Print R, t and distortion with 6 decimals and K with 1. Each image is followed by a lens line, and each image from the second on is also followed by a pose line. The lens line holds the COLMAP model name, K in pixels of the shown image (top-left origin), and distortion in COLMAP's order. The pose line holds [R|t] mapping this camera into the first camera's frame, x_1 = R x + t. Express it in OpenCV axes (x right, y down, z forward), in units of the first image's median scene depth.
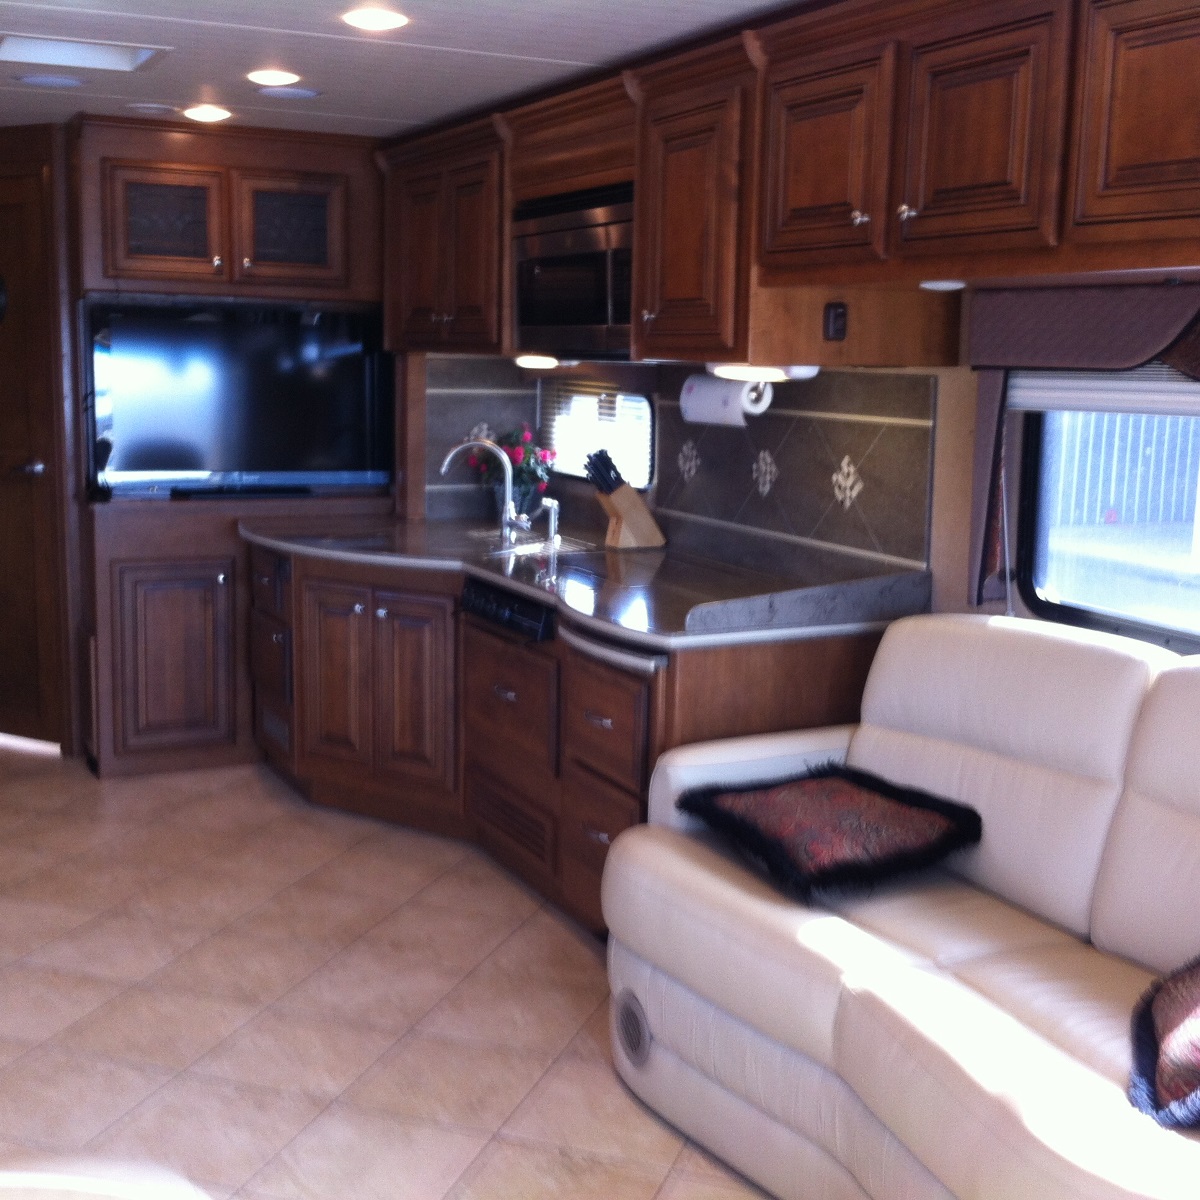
lens RADIAL K [[1504.2, 0, 596.6], [0, 1504.2, 574.0], [0, 0, 1]] dist [0.163715, -0.547841]
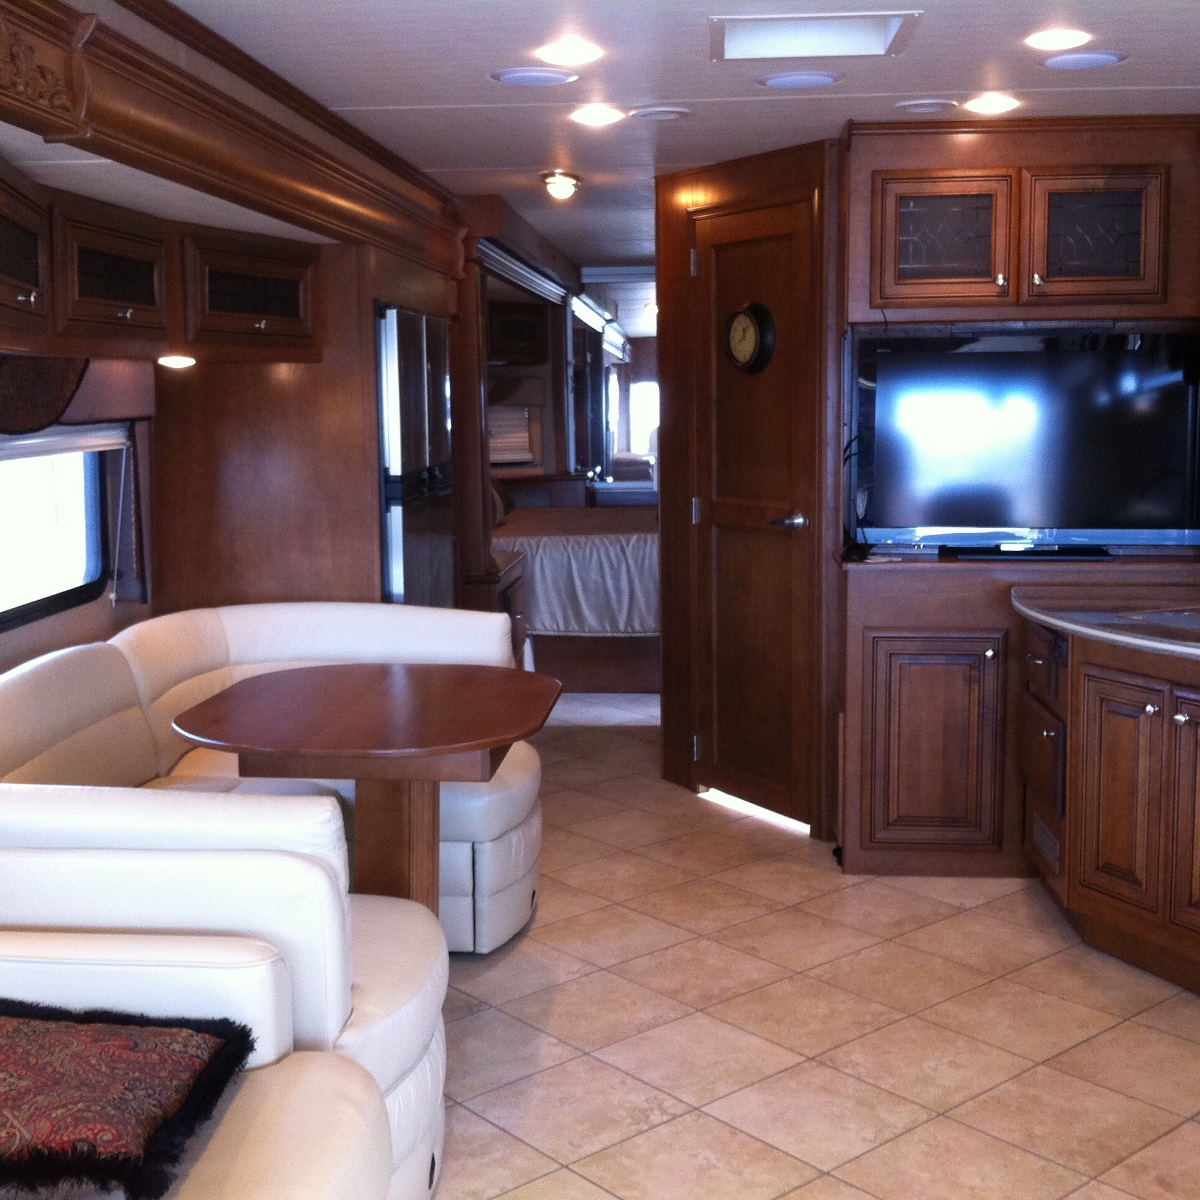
lens RADIAL K [[1504.2, 0, 596.6], [0, 1504.2, 574.0], [0, 0, 1]] dist [0.163715, -0.547841]
pose [[0.853162, 0.035916, -0.520408, 0.004090], [-0.048009, 0.998799, -0.009774, -0.023785], [0.519432, 0.033323, 0.853862, 0.167983]]
